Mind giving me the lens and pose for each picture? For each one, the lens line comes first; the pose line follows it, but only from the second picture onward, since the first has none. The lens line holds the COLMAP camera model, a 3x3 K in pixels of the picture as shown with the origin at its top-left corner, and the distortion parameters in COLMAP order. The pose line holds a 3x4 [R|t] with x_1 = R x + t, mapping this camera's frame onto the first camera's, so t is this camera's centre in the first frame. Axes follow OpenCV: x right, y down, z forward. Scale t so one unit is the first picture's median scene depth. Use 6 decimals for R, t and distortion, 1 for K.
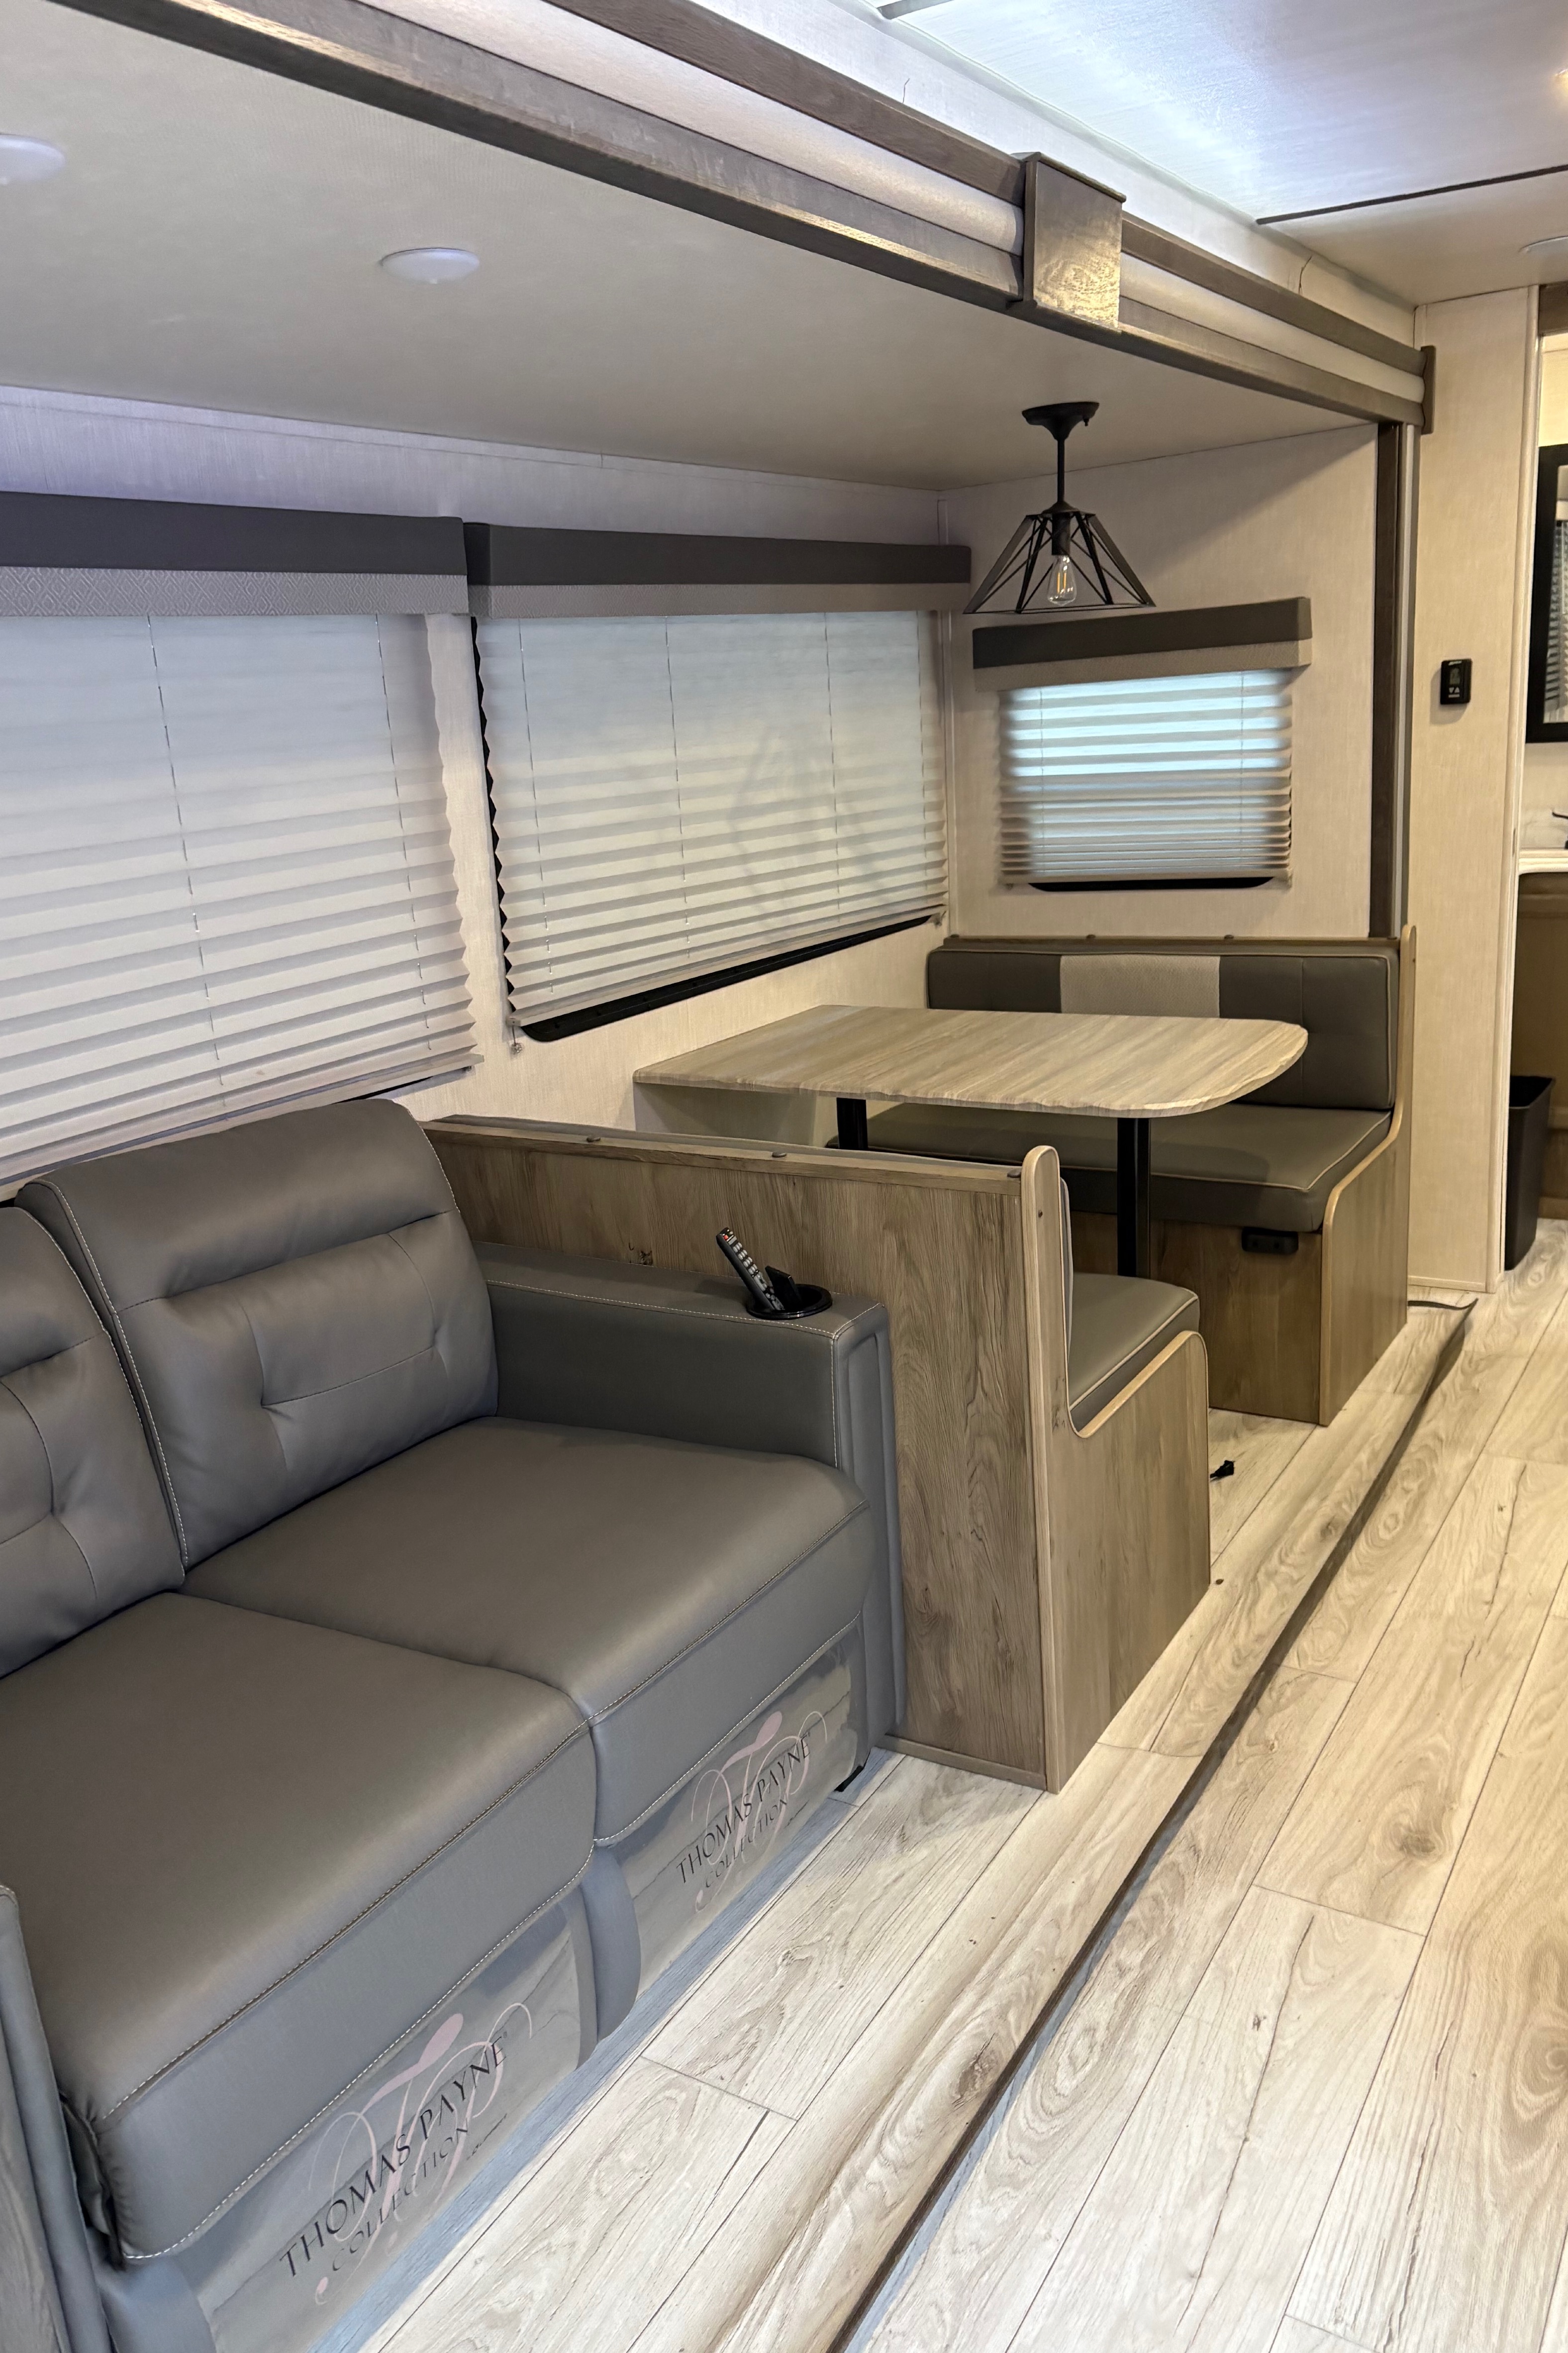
lens RADIAL K [[1781.4, 0, 770.7], [0, 1781.4, 1197.4], [0, 0, 1]] dist [0.036663, -0.034975]
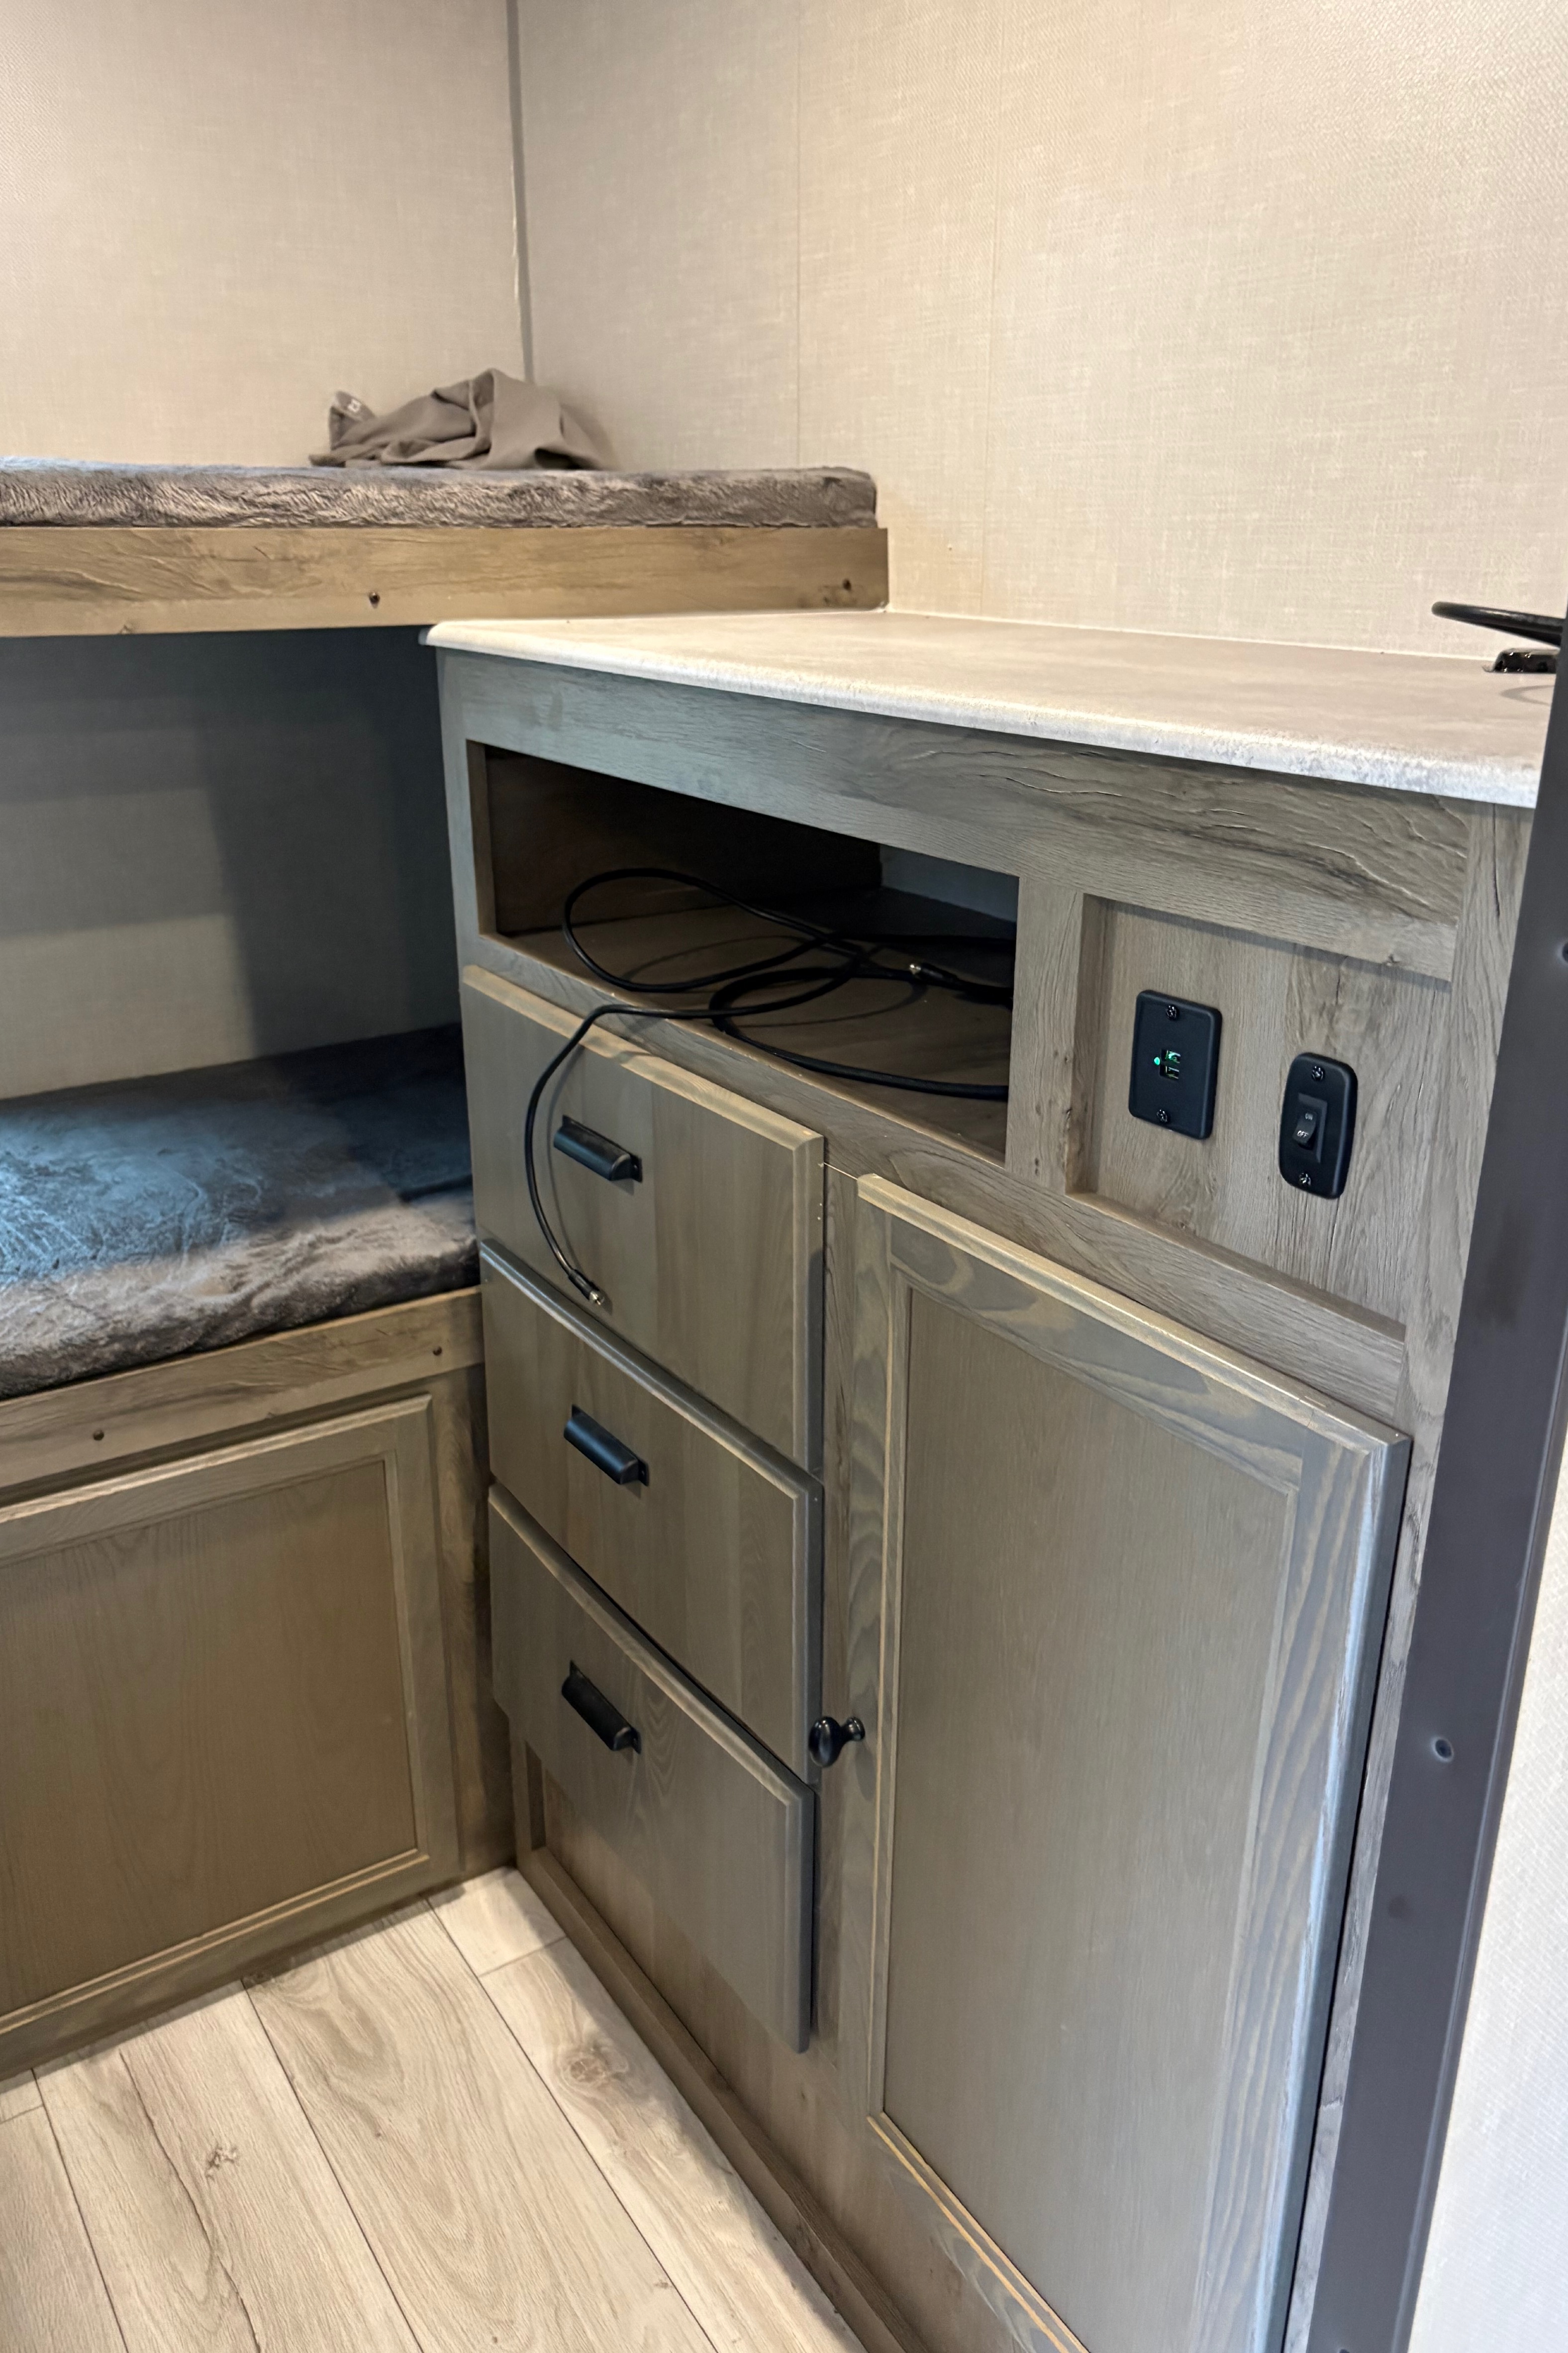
lens RADIAL K [[1781.4, 0, 797.8], [0, 1781.4, 1183.7], [0, 0, 1]] dist [0.036663, -0.034975]
pose [[-0.413957, 0.381910, -0.826308, 0.713745], [-0.234938, 0.832158, 0.502311, -0.329106], [0.879456, 0.402067, -0.254753, 0.971595]]
